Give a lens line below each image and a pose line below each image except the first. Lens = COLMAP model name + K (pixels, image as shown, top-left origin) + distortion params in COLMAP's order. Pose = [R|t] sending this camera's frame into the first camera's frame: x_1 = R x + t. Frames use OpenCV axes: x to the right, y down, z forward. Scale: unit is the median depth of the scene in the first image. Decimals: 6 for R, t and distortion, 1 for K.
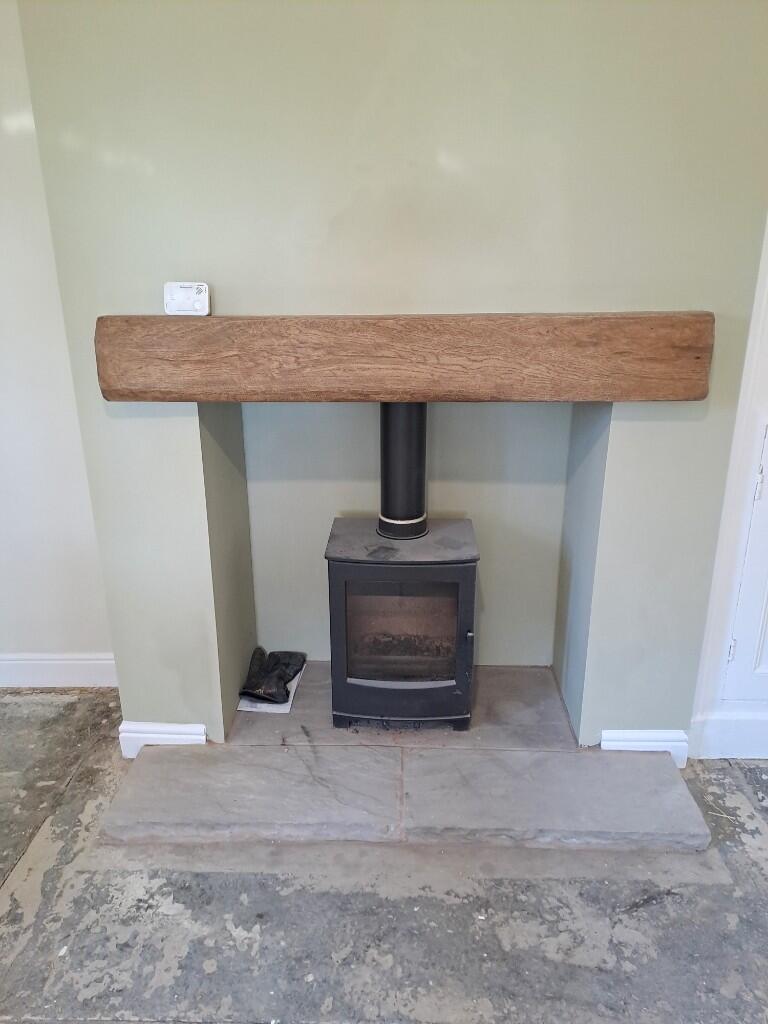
lens RADIAL K [[749.7, 0, 381.7], [0, 749.7, 517.7], [0, 0, 1]] dist [0.042663, -0.007071]
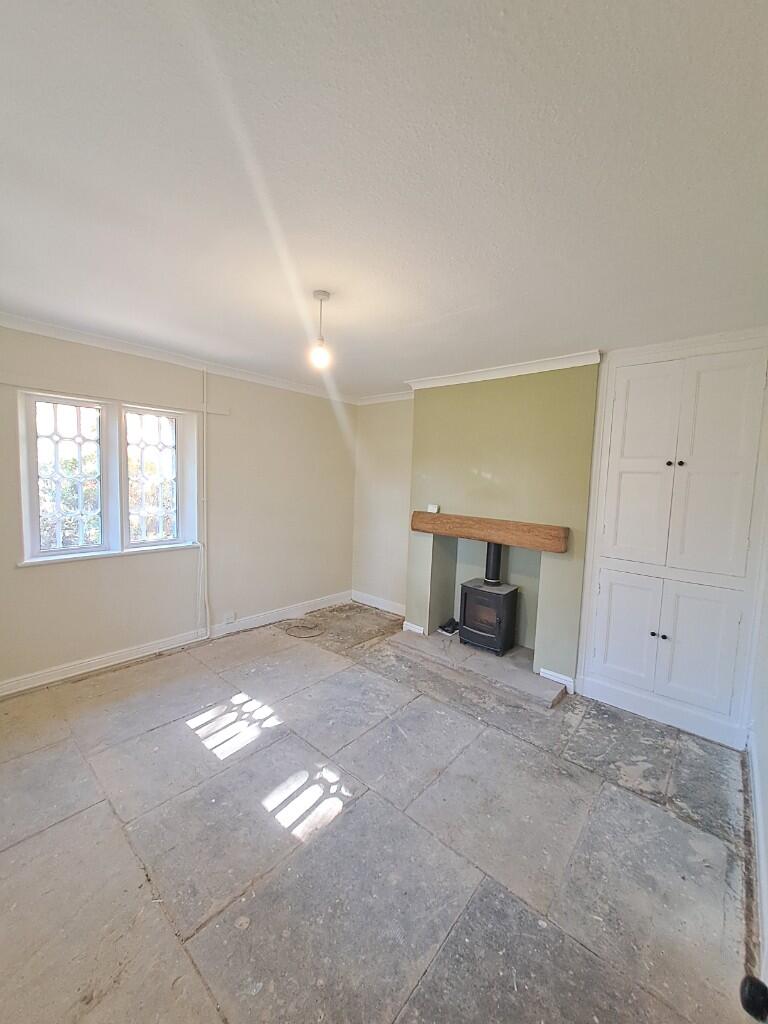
lens RADIAL K [[405.0, 0, 385.4], [0, 405.0, 511.5], [0, 0, 1]] dist [0.000660, 0.000007]
pose [[0.776663, 0.094807, -0.622740, 0.824803], [-0.249268, 0.954168, -0.165616, 0.136822], [0.578497, 0.283857, 0.764700, -0.738474]]
